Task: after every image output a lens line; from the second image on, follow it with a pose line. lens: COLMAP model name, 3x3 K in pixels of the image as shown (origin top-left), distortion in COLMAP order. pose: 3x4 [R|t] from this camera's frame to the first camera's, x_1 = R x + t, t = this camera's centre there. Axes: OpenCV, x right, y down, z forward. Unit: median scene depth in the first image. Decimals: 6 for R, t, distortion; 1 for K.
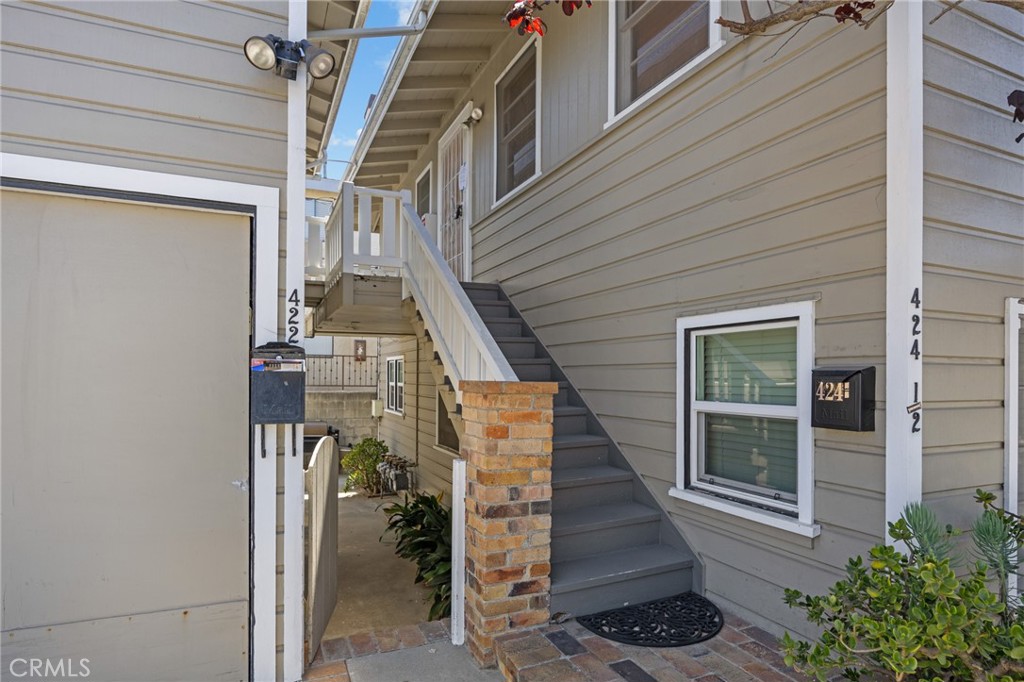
lens RADIAL K [[575.1, 0, 513.9], [0, 575.1, 374.9], [0, 0, 1]] dist [-0.002047, -0.000370]
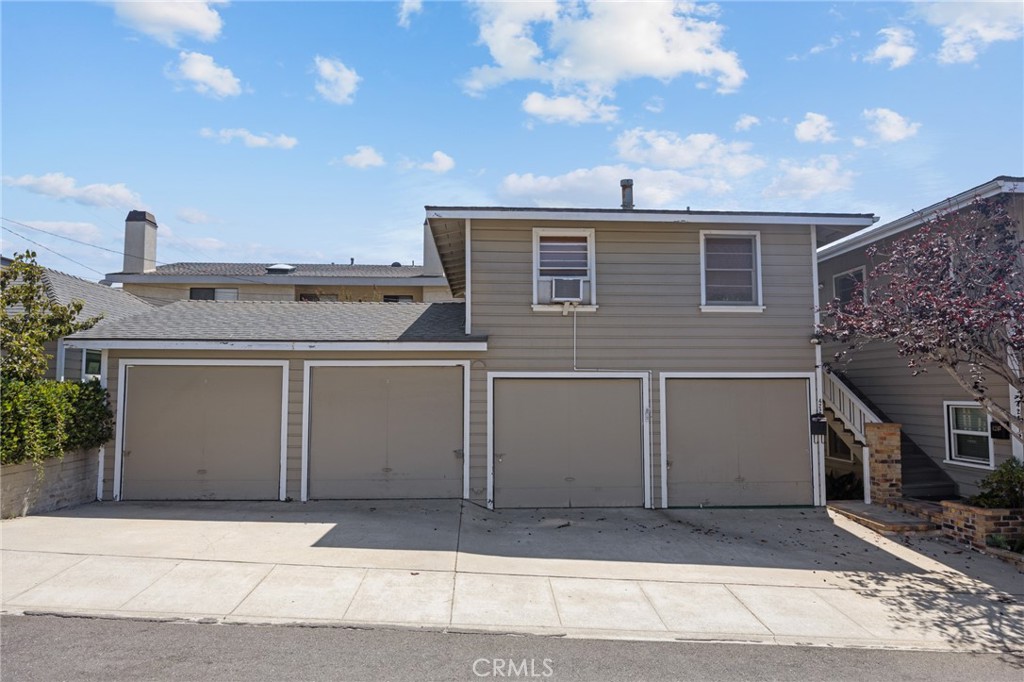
lens RADIAL K [[573.3, 0, 510.6], [0, 573.3, 357.3], [0, 0, 1]] dist [-0.003153, 0.000575]
pose [[0.932044, -0.031128, -0.361007, -0.831580], [0.008847, 0.997961, -0.063208, -0.183722], [0.362238, 0.055719, 0.930419, -2.951541]]
